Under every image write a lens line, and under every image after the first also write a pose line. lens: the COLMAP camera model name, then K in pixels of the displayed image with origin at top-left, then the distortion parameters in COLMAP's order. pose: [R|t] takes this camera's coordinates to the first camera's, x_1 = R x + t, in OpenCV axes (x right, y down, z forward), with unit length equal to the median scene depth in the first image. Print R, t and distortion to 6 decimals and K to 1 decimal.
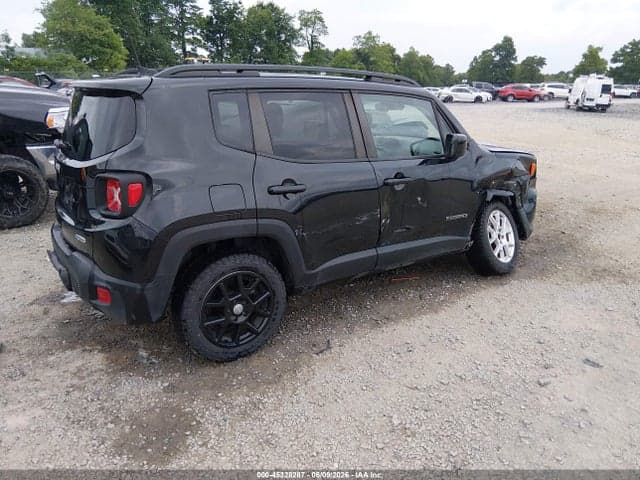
lens RADIAL K [[482.7, 0, 323.5], [0, 482.7, 238.8], [0, 0, 1]] dist [0.078802, -0.131671]
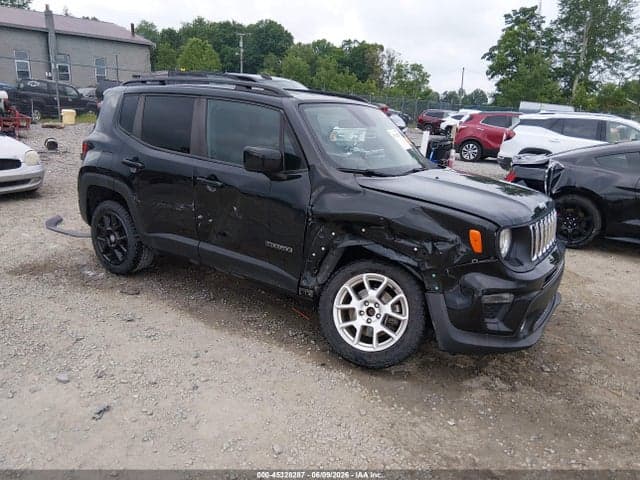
lens RADIAL K [[482.7, 0, 323.5], [0, 482.7, 238.8], [0, 0, 1]] dist [0.078802, -0.131671]
pose [[0.362045, 0.242731, -0.900003, 0.121446], [-0.321433, 0.938793, 0.123890, -0.021463], [0.874988, 0.244437, 0.417906, 0.081987]]
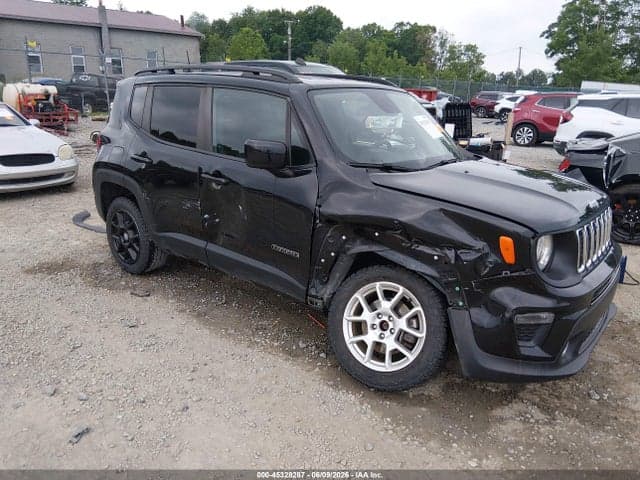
lens RADIAL K [[483.5, 0, 320.0], [0, 483.5, 240.0], [0, 0, 1]] dist [0.016581, -0.037648]
pose [[0.261191, 0.270982, -0.926471, 0.113104], [-0.306761, 0.933334, 0.186507, -0.025034], [0.915247, 0.235491, 0.326906, 0.091898]]
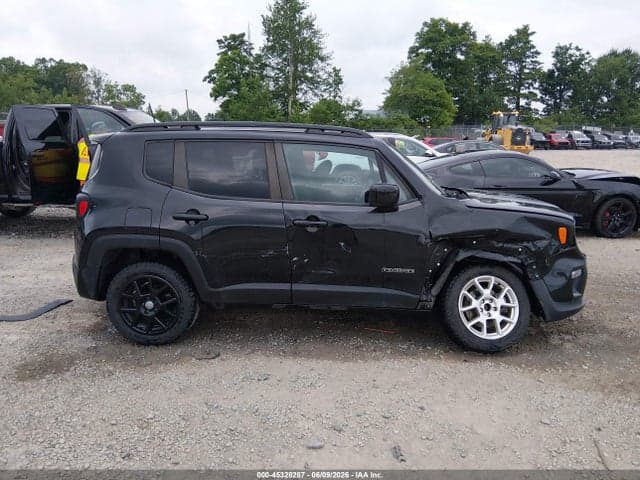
lens RADIAL K [[482.7, 0, 323.5], [0, 482.7, 238.8], [0, 0, 1]] dist [0.078802, -0.131671]
pose [[0.796111, 0.111903, -0.594714, 0.081717], [-0.172969, 0.983833, -0.046424, -0.004215], [0.579904, 0.139826, 0.802596, 0.017824]]
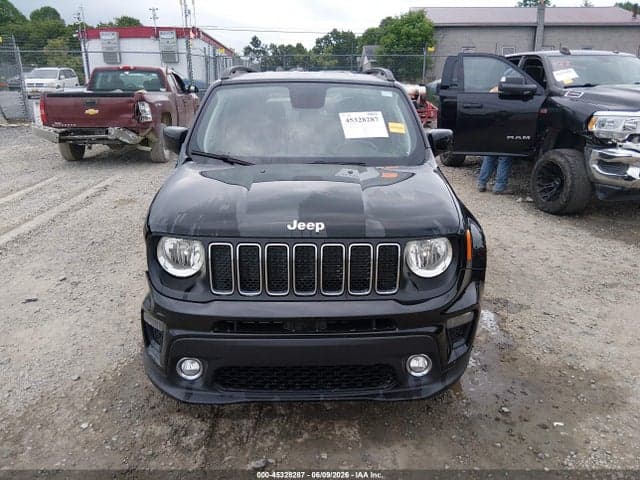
lens RADIAL K [[517.7, 0, 320.0], [0, 517.7, 240.0], [0, 0, 1]] dist [-0.000830, -0.094552]
pose [[-0.577718, 0.216324, -0.787049, 0.098697], [-0.245095, 0.873769, 0.420067, -0.052072], [0.778569, 0.435582, -0.451772, 0.185107]]
